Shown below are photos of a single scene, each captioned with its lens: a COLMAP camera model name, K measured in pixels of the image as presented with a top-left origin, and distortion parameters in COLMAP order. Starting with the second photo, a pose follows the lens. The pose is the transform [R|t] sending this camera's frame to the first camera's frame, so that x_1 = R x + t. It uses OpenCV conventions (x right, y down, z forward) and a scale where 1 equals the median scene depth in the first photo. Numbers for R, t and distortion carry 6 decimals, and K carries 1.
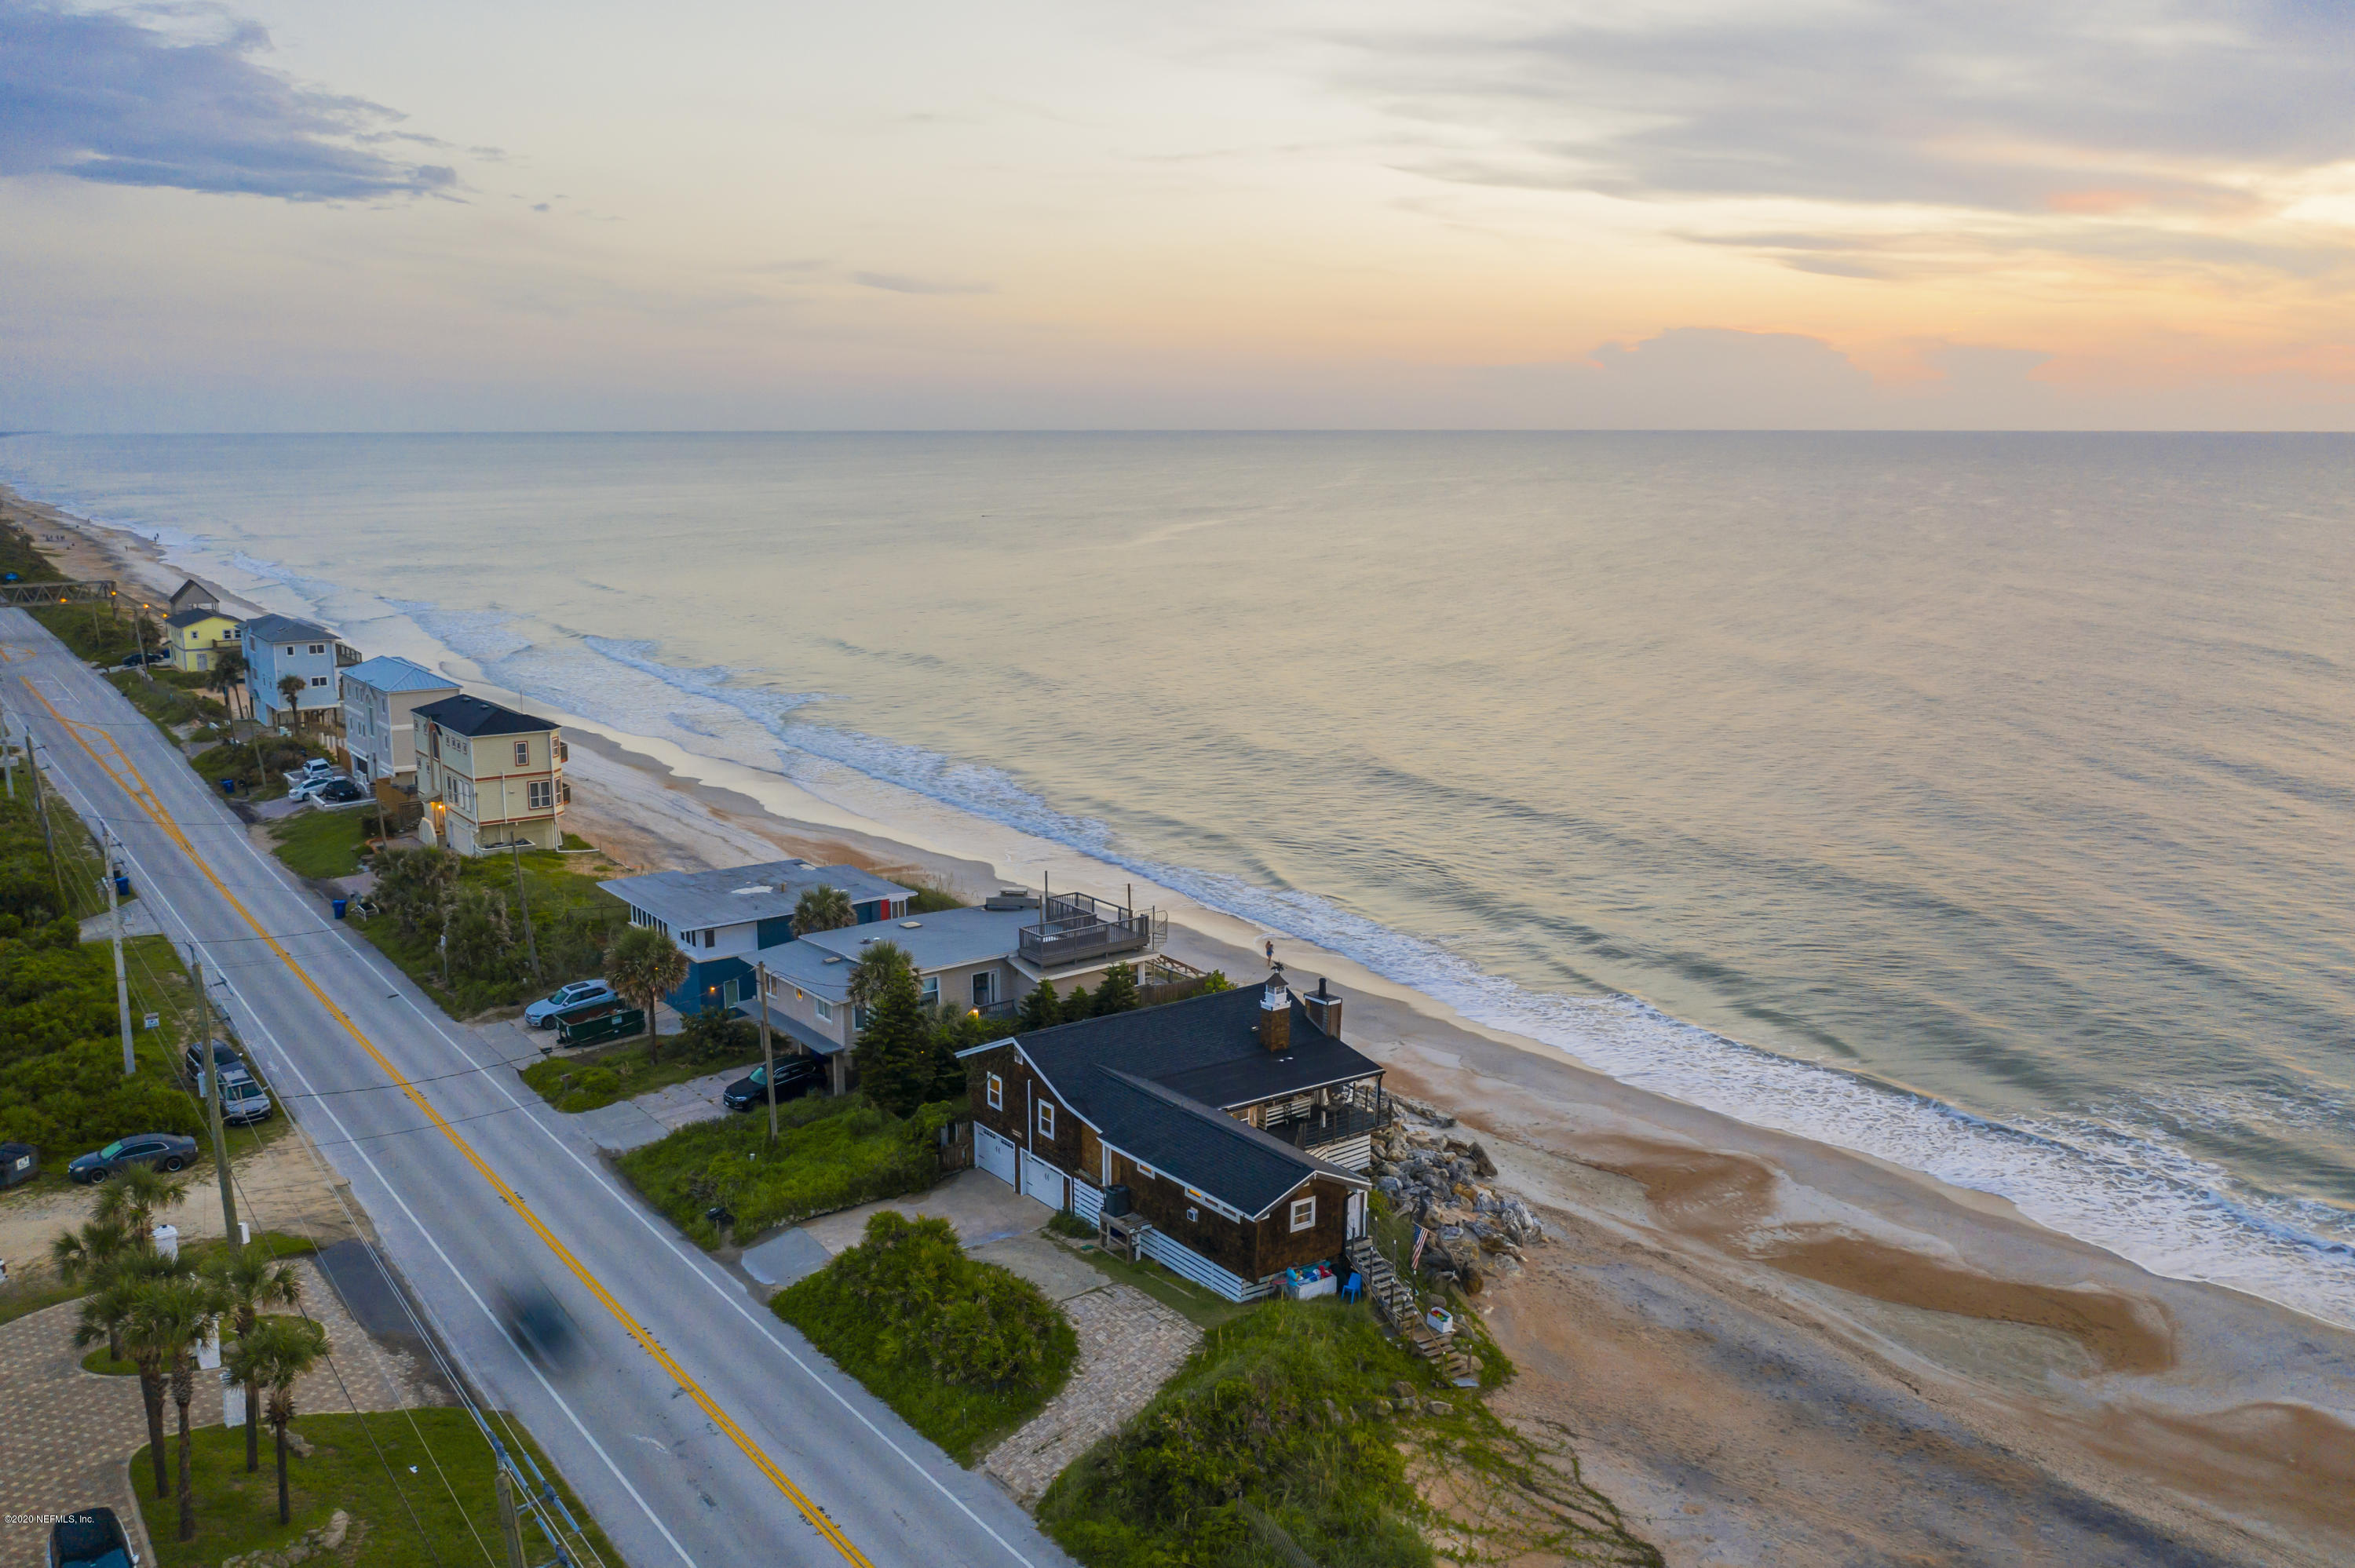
lens RADIAL K [[1875.9, 0, 1177.5], [0, 1875.9, 784.0], [0, 0, 1]] dist [-0.016295, -0.013472]
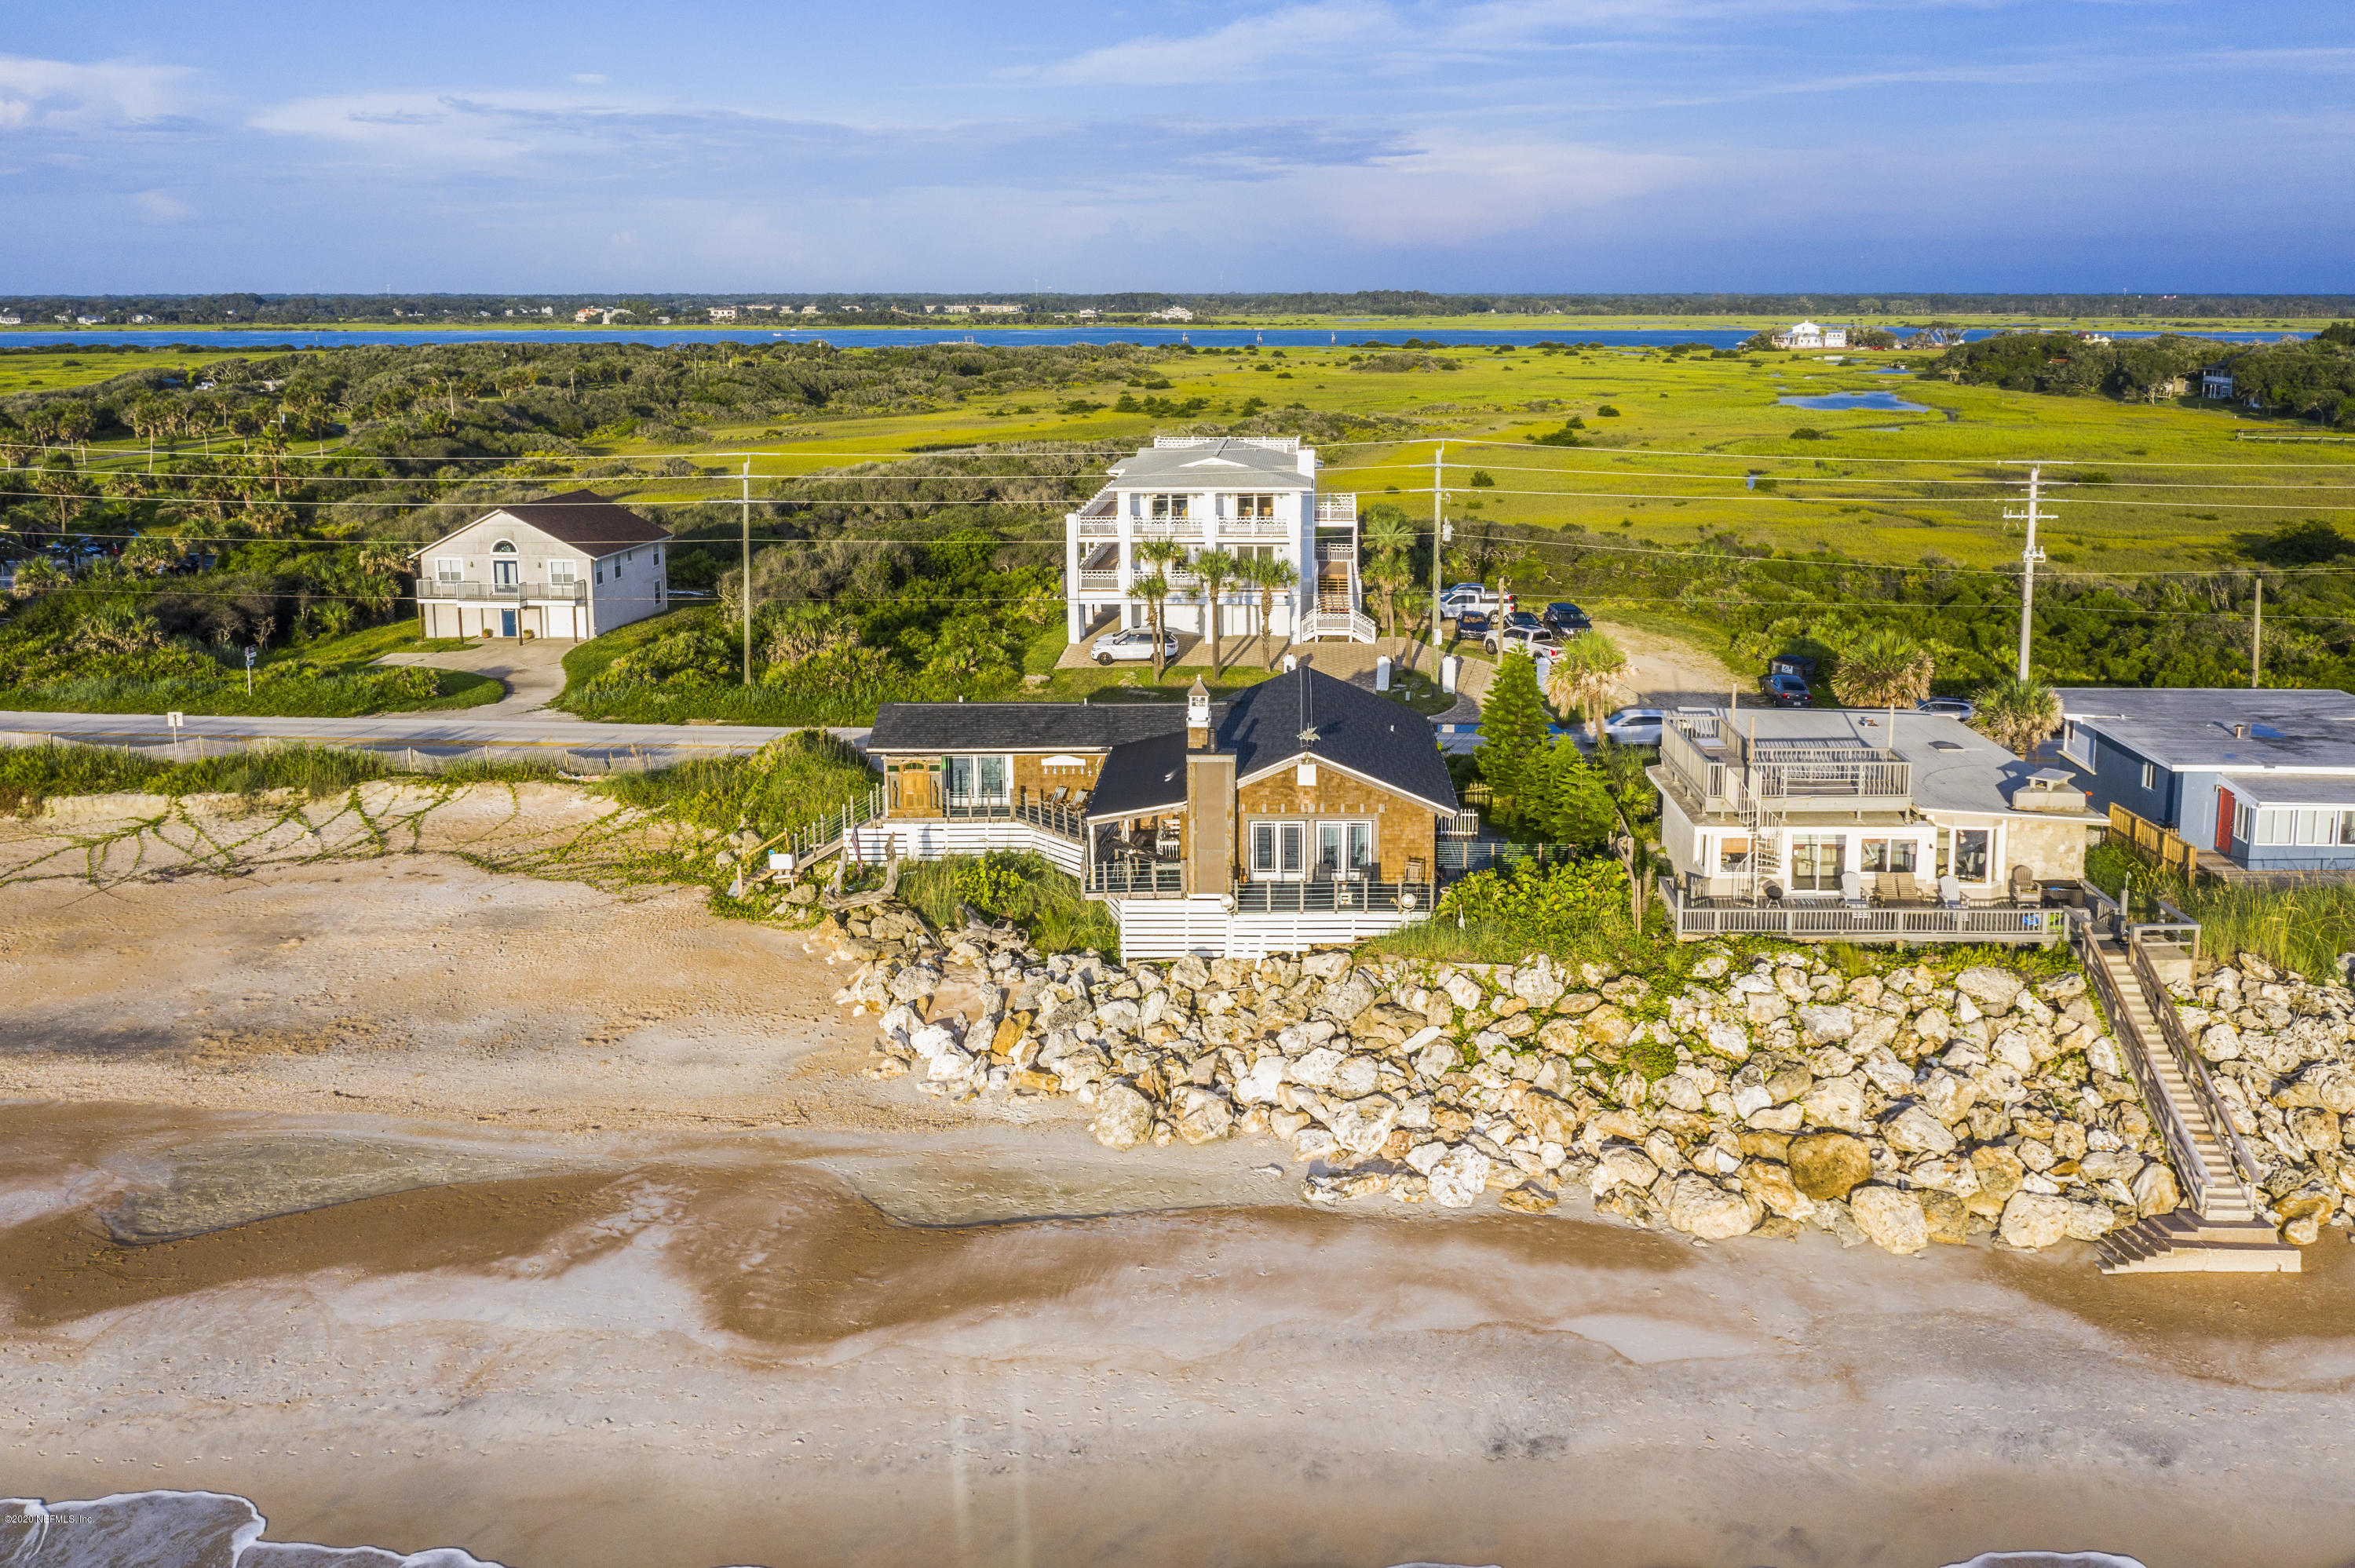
lens RADIAL K [[1885.2, 0, 1178.3], [0, 1885.2, 587.5], [0, 0, 1]] dist [-0.013014, 0.001872]
pose [[-0.610887, 0.100839, -0.785270, 0.705362], [-0.152151, 0.958414, 0.241437, -0.139031], [0.776960, 0.266970, -0.570140, 1.509266]]
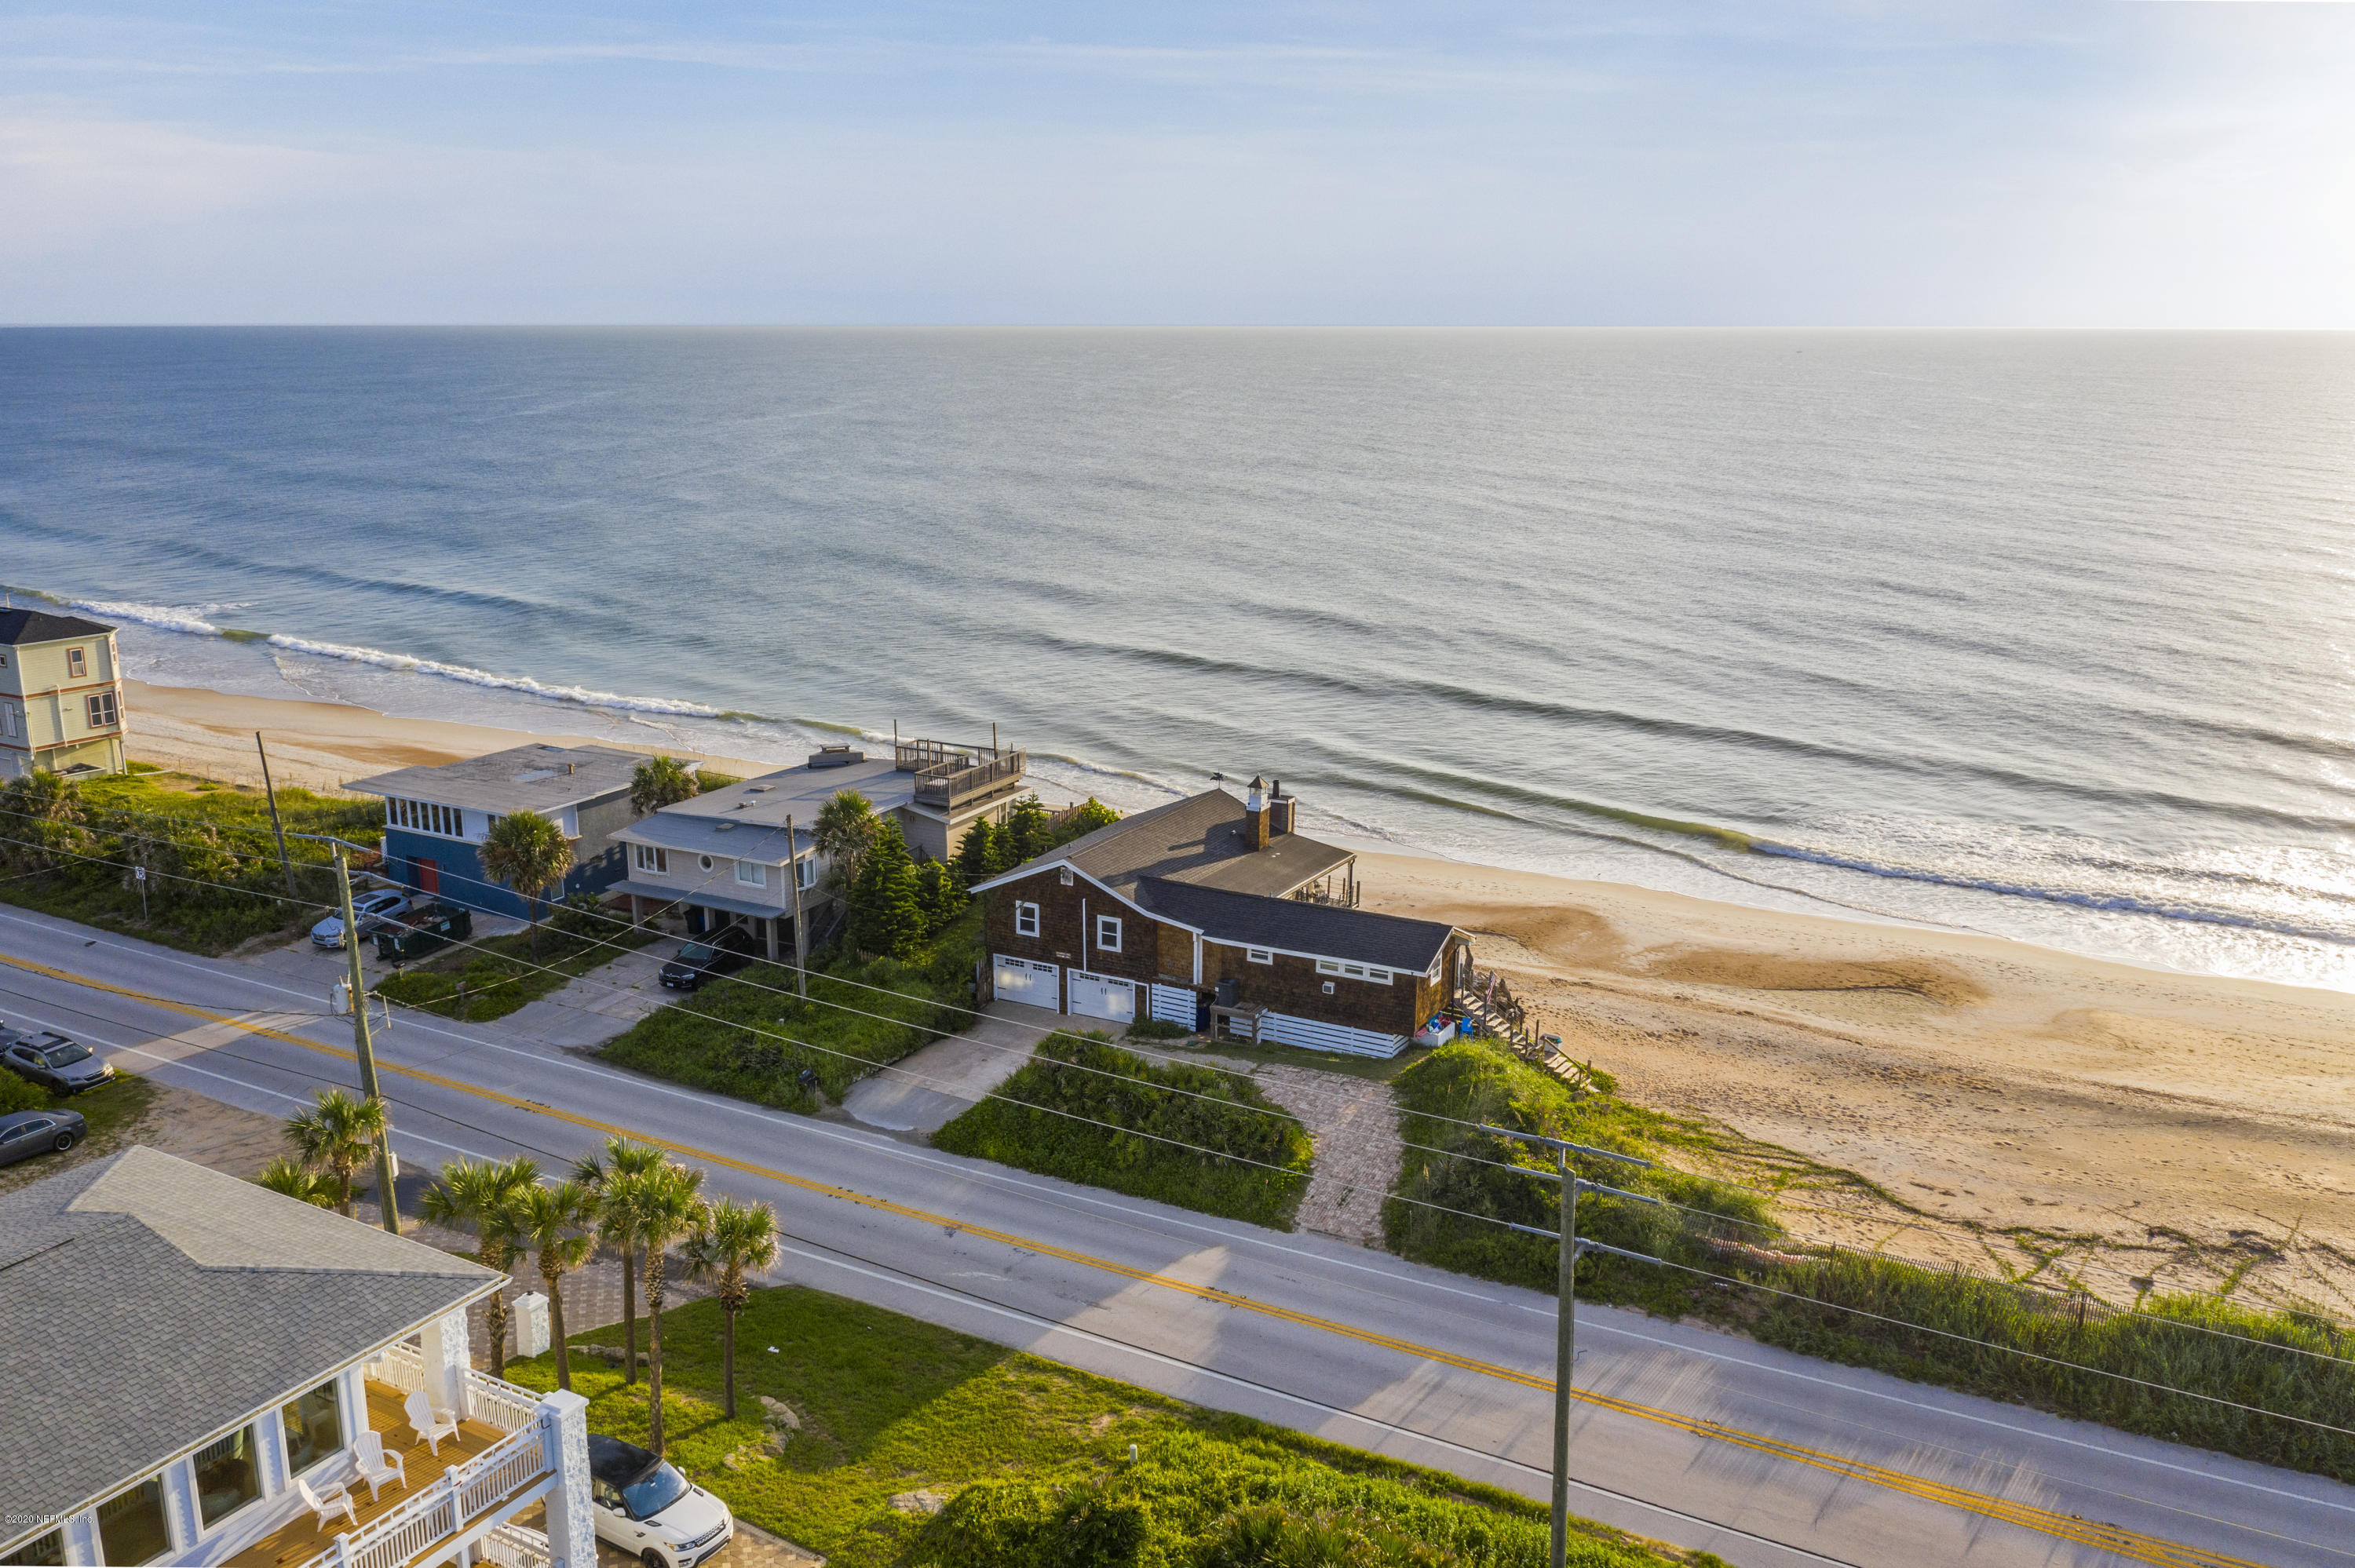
lens RADIAL K [[1875.9, 0, 1177.5], [0, 1875.9, 784.0], [0, 0, 1]] dist [-0.016295, -0.013472]
pose [[0.905652, -0.098779, 0.412356, -0.445288], [0.075538, 0.994516, 0.072332, 0.026471], [-0.417239, -0.034359, 0.908147, 0.059317]]
